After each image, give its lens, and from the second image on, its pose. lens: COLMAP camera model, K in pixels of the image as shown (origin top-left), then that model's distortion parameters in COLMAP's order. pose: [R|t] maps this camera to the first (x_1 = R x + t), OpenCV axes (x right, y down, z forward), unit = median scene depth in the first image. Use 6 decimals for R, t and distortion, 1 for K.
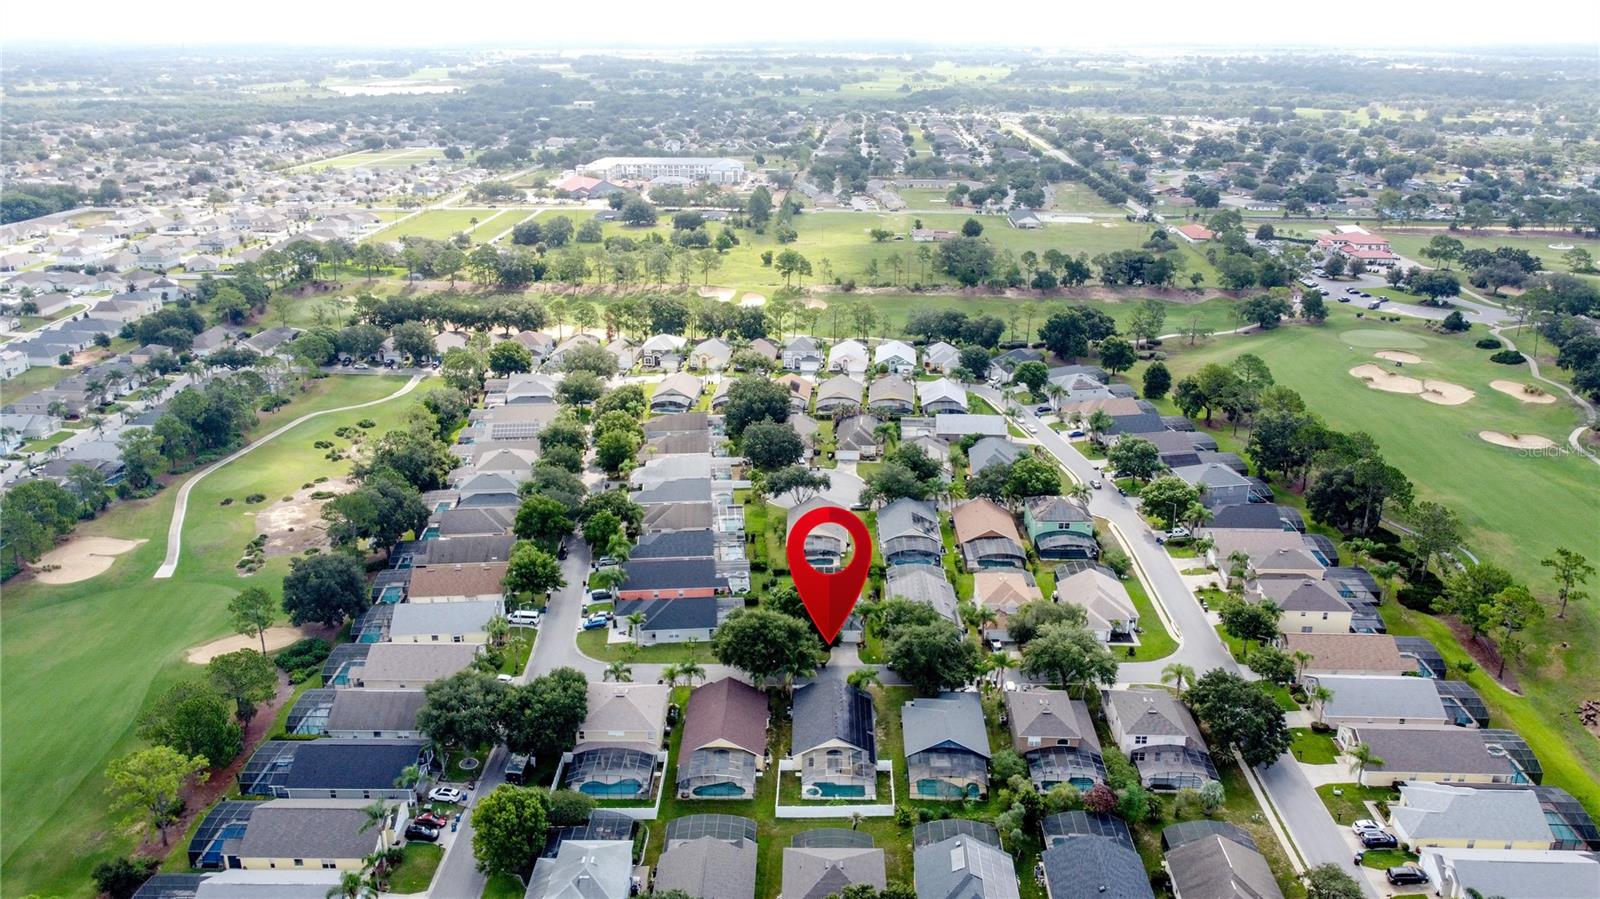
lens RADIAL K [[1146.3, 0, 800.0], [0, 1146.3, 449.5], [0, 0, 1]] dist [0.003582, -0.023509]
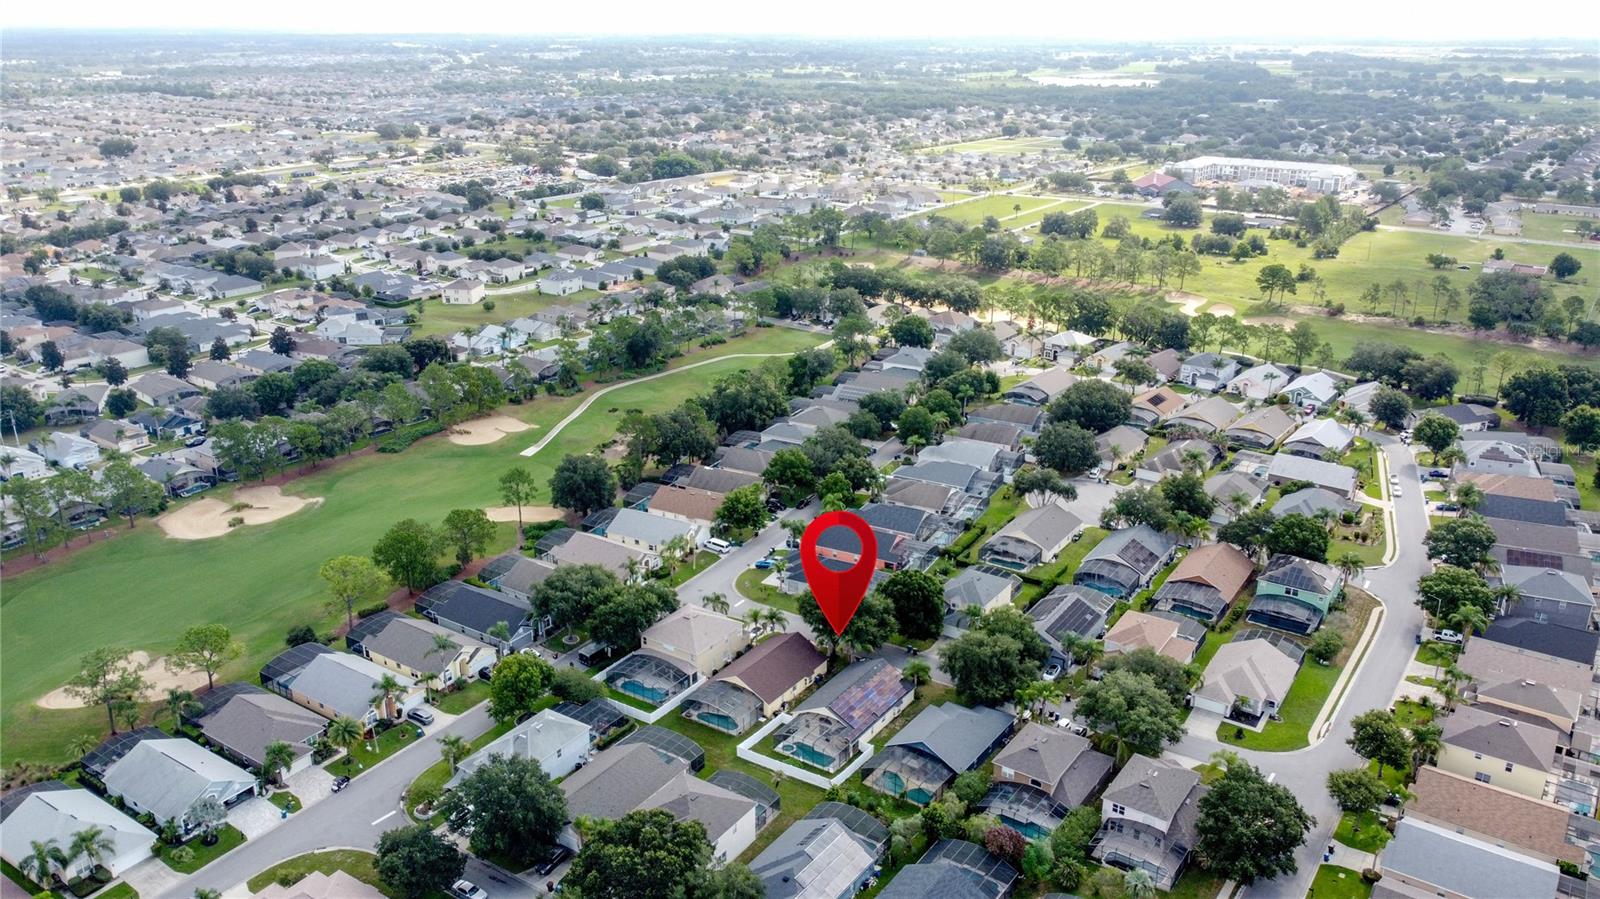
lens RADIAL K [[1146.3, 0, 800.0], [0, 1146.3, 449.5], [0, 0, 1]] dist [0.003582, -0.023509]
pose [[0.849433, 0.185672, -0.493952, 0.257232], [-0.183167, 0.981598, 0.053988, -0.014369], [0.494886, 0.044617, 0.867811, 0.044910]]
